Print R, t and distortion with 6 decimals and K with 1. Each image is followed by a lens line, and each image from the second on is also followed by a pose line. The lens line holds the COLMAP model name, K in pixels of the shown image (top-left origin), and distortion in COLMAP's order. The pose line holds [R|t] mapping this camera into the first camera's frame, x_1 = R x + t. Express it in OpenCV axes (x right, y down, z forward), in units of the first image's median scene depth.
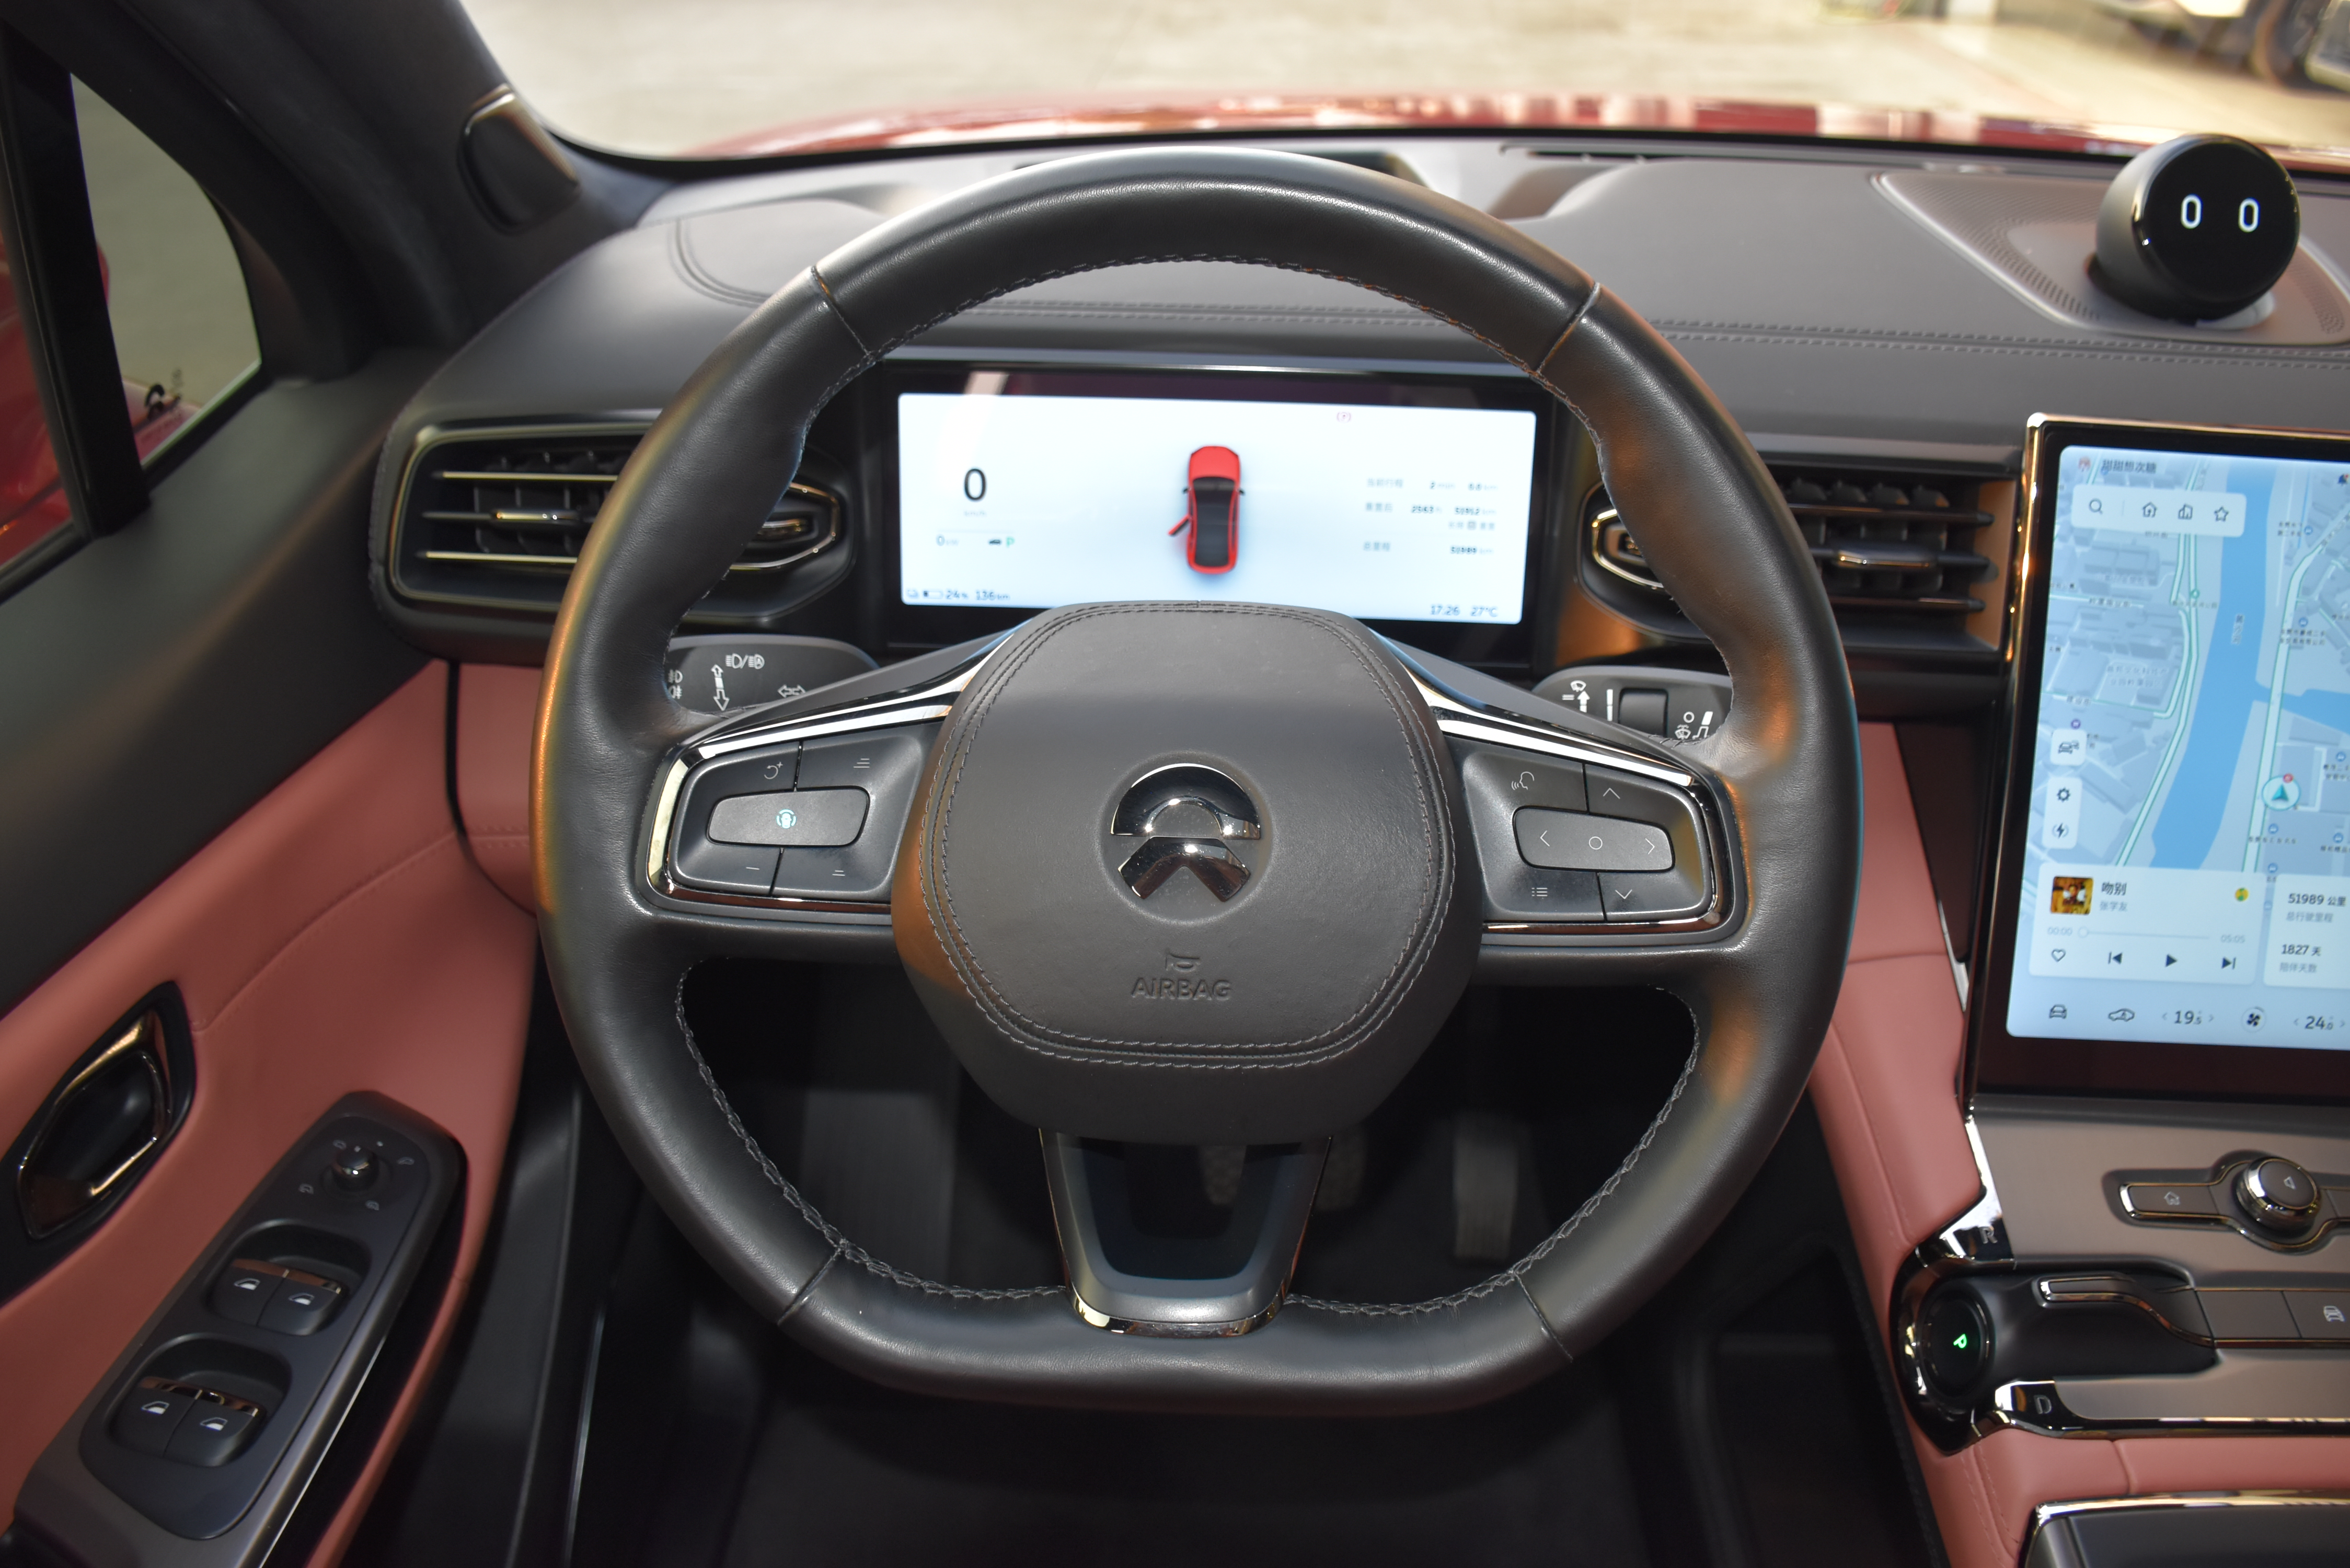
lens RADIAL K [[1783.0, 0, 1153.6], [0, 1783.0, 764.6], [0, 0, 1]] dist [-0.147418, 0.061097]
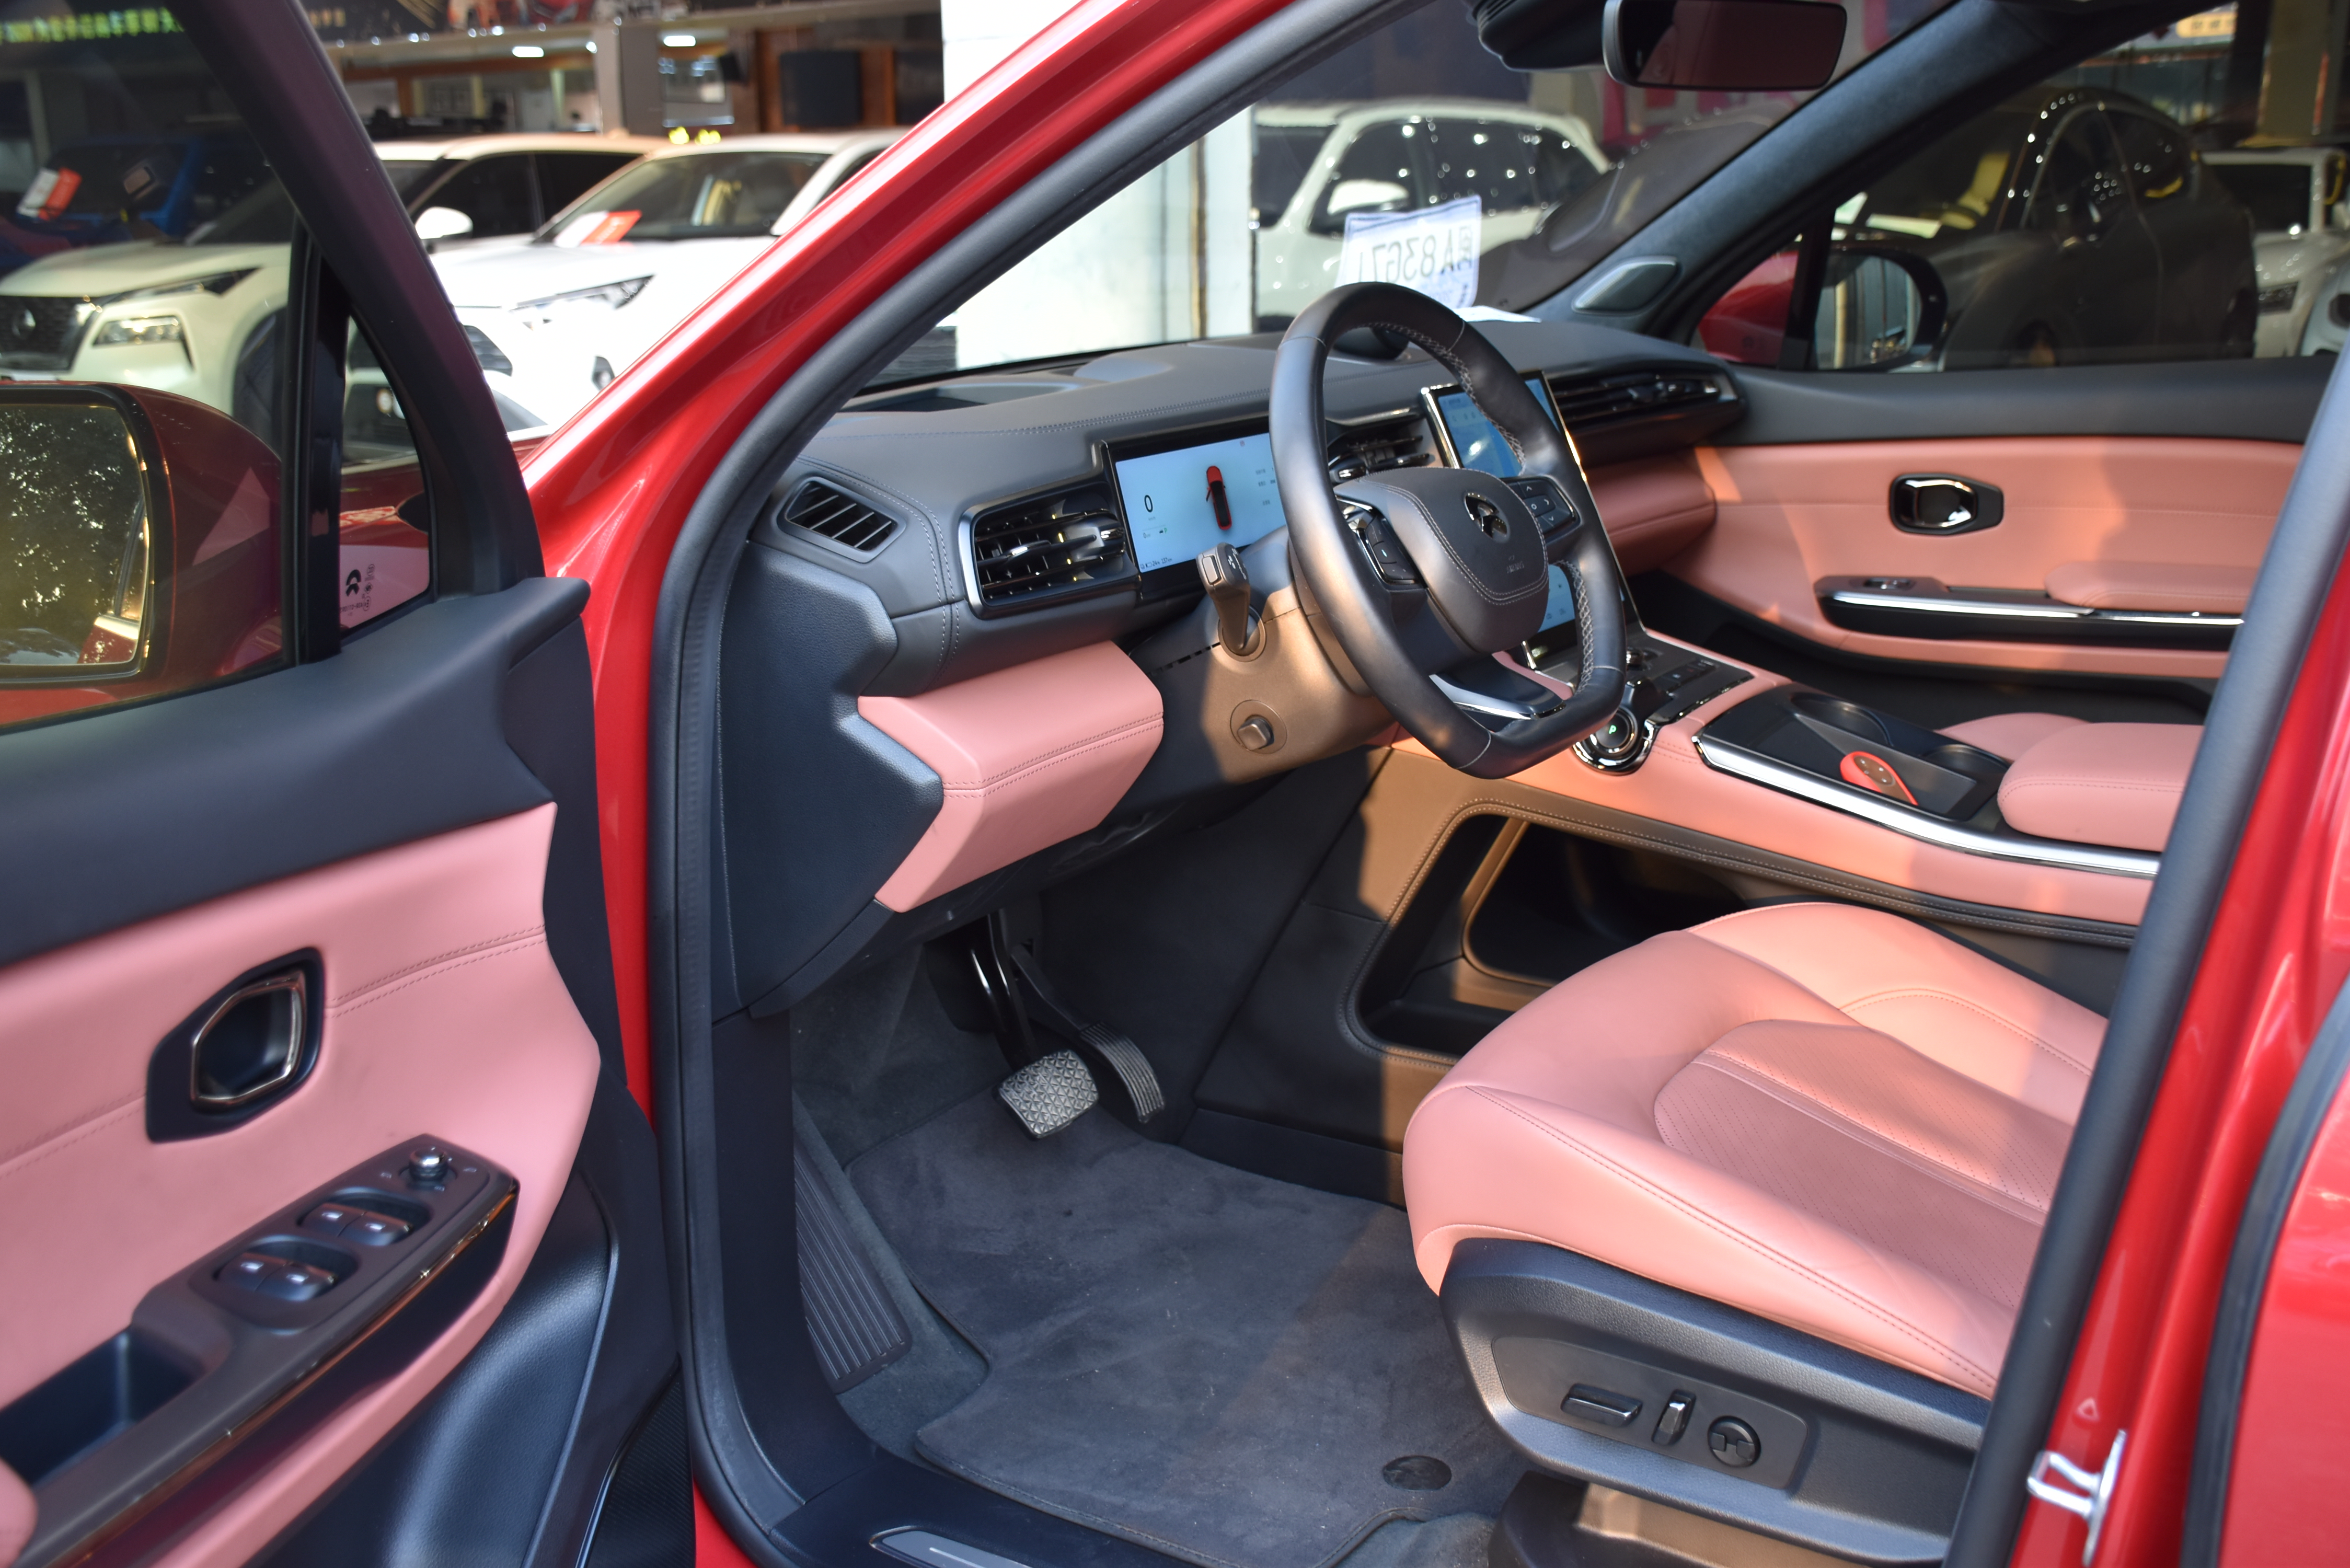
lens RADIAL K [[2259.3, 0, 1199.4], [0, 2259.3, 786.7], [0, 0, 1]] dist [-0.007264, 0.000000]
pose [[0.501712, -0.241278, 0.830705, -2.289871], [0.469350, 0.882596, -0.027119, 0.212020], [-0.726633, 0.403497, 0.556052, -0.267509]]
